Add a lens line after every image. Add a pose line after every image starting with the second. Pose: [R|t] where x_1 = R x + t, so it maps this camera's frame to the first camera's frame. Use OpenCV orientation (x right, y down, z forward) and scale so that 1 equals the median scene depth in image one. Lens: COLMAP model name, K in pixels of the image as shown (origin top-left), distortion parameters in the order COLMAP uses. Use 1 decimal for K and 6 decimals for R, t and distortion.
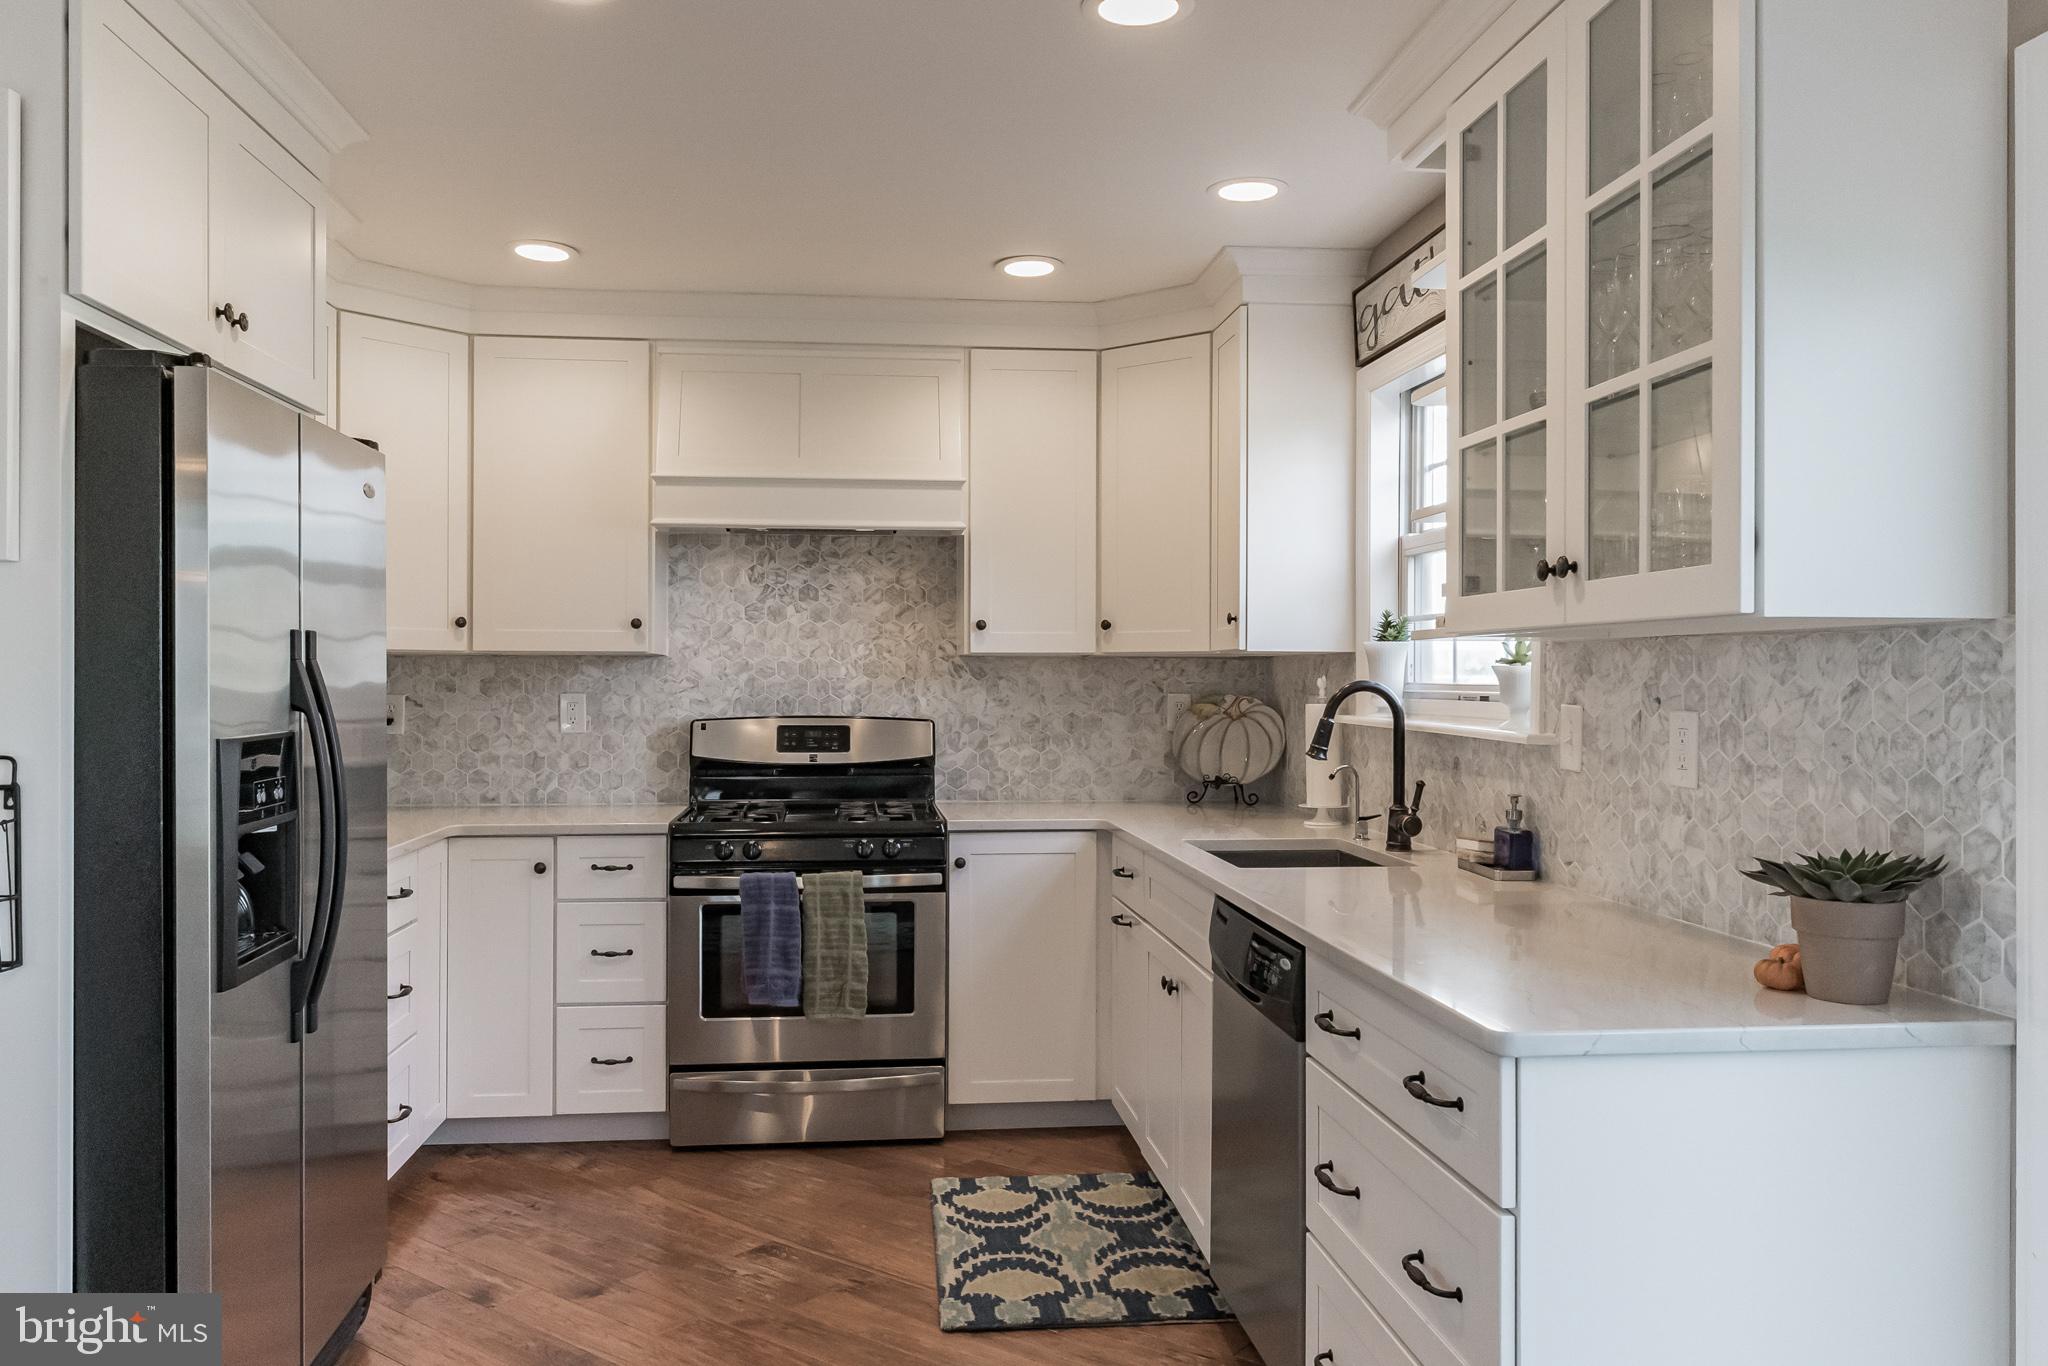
lens RADIAL K [[1543.7, 0, 1024.0], [0, 1543.7, 683.0], [0, 0, 1]] dist [0.004295, -0.000415]
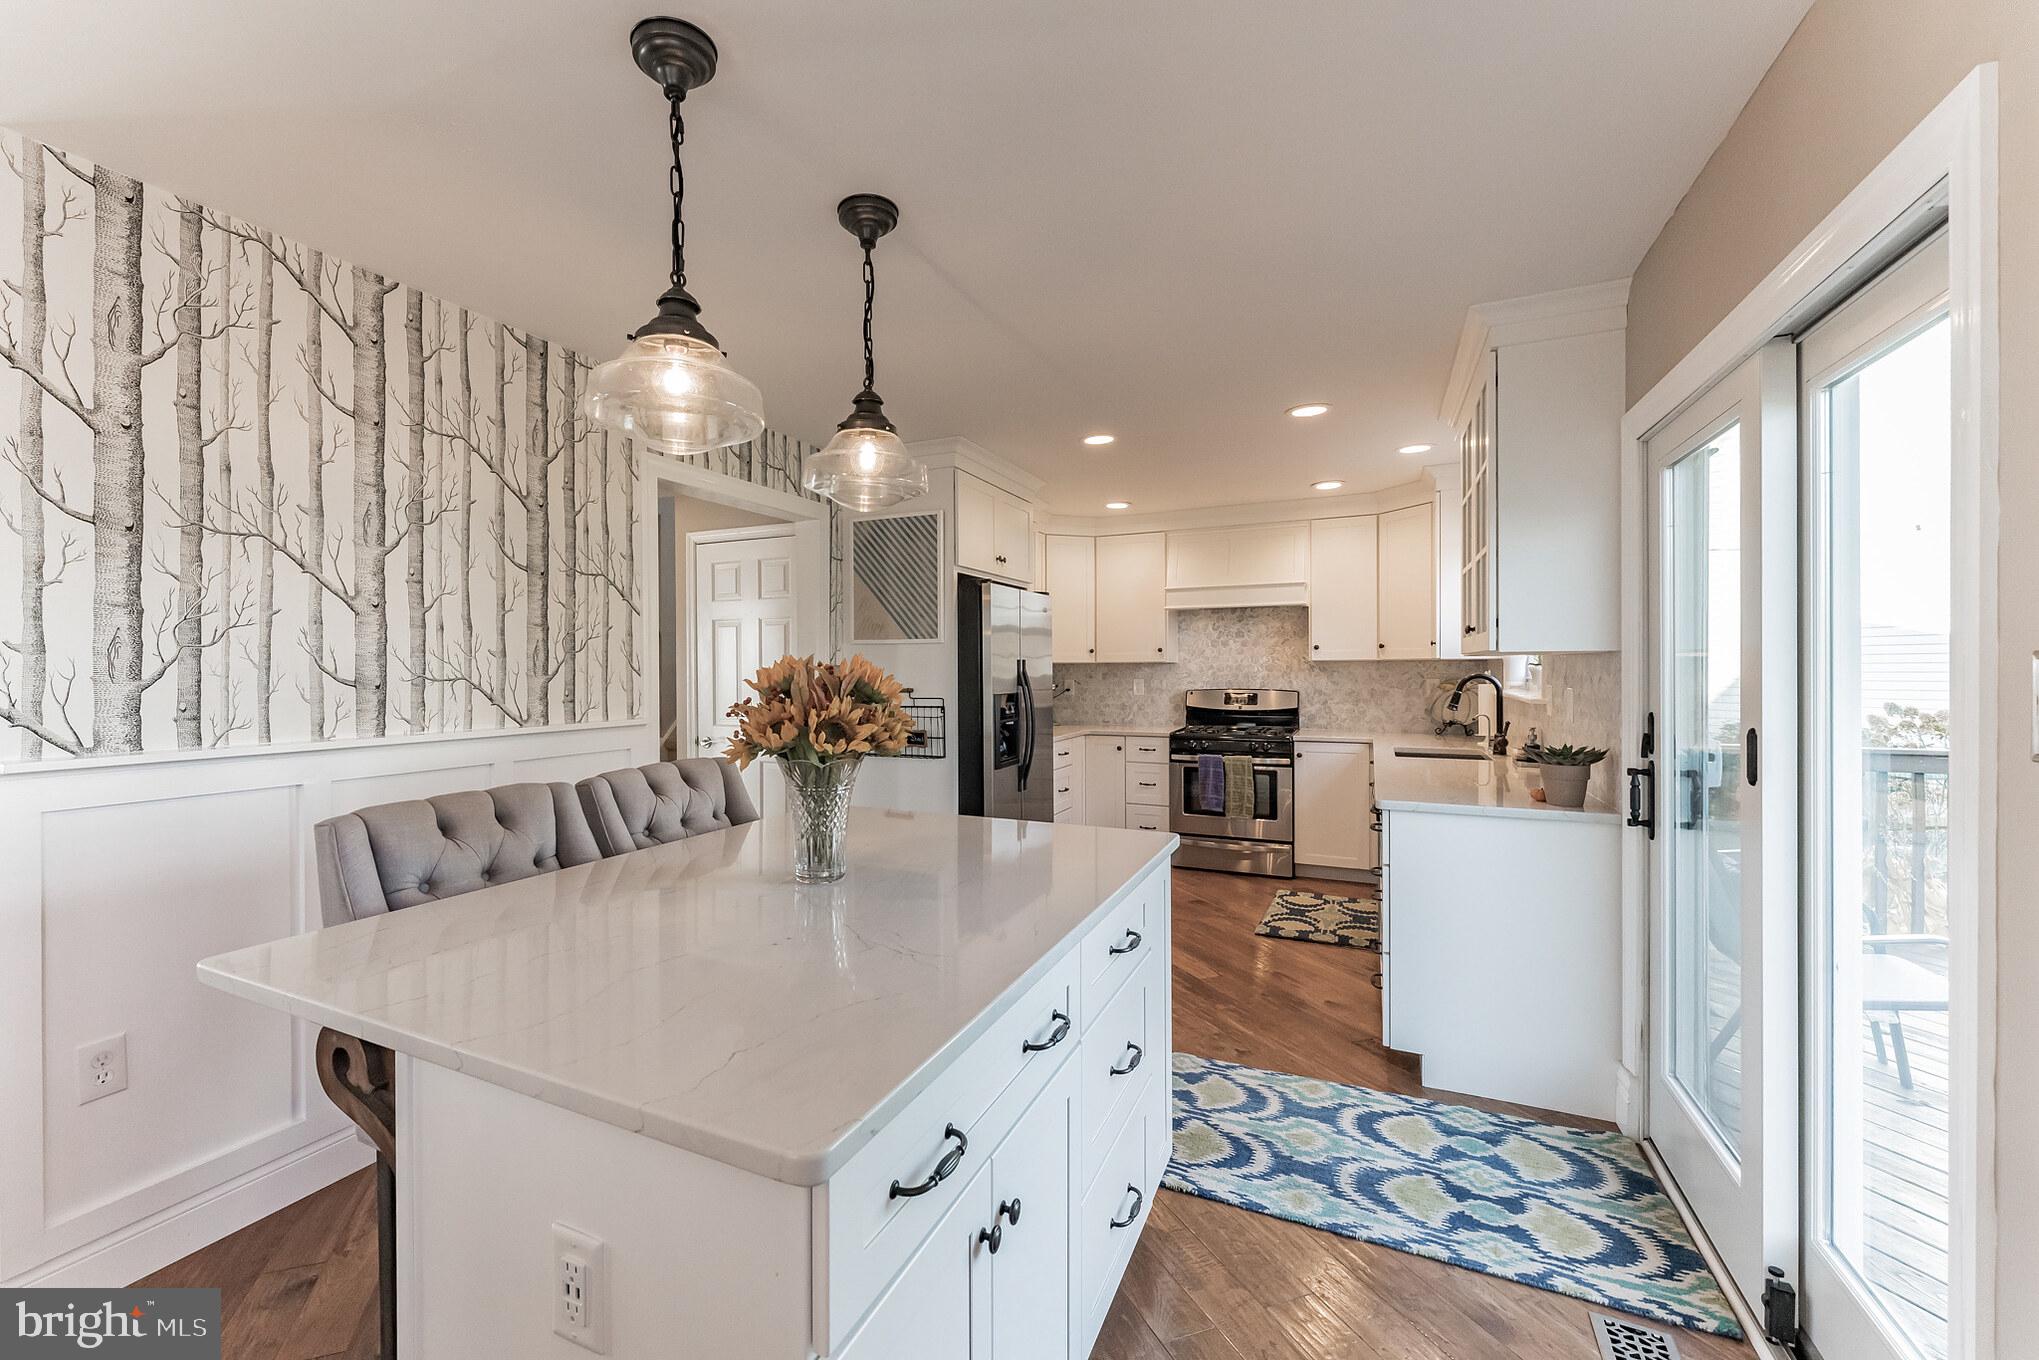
lens RADIAL K [[841.3, 0, 948.8], [0, 841.3, 674.3], [0, 0, 1]] dist [-0.000629, -0.000073]
pose [[0.837755, -0.002897, -0.546039, 0.189580], [0.004831, 0.999986, 0.002107, -0.004874], [0.546025, -0.004403, 0.837757, -0.280791]]
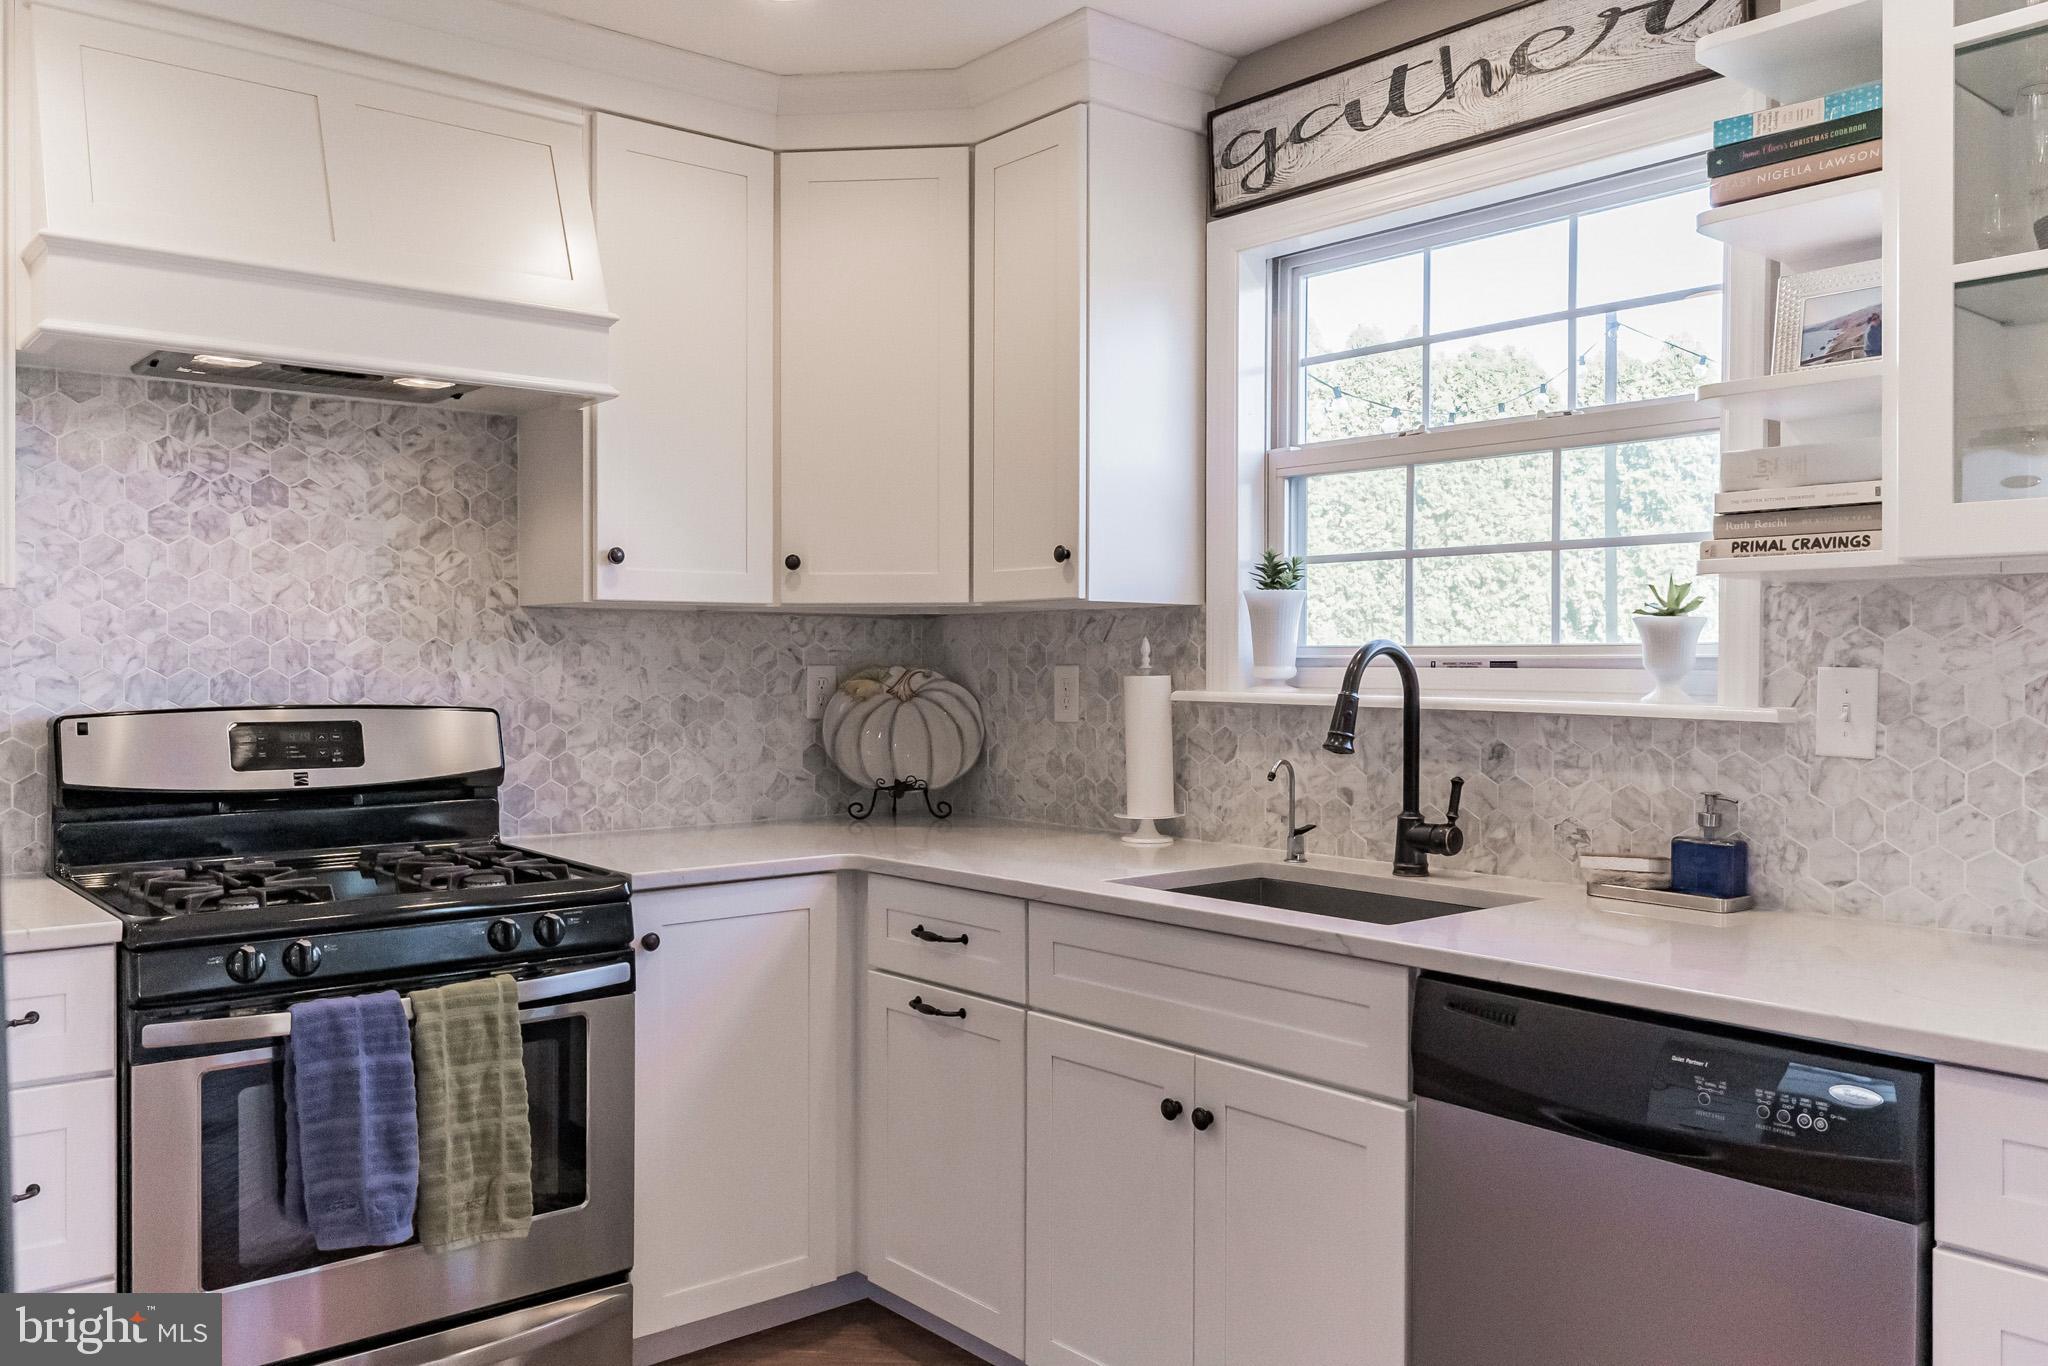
lens RADIAL K [[1587.1, 0, 1024.0], [0, 1587.1, 683.0], [0, 0, 1]] dist [-0.003459, -0.004421]
pose [[0.833866, -0.009068, 0.551892, -0.252022], [0.003246, 0.999928, 0.011526, 0.007452], [-0.551957, -0.007820, 0.833836, 0.380474]]
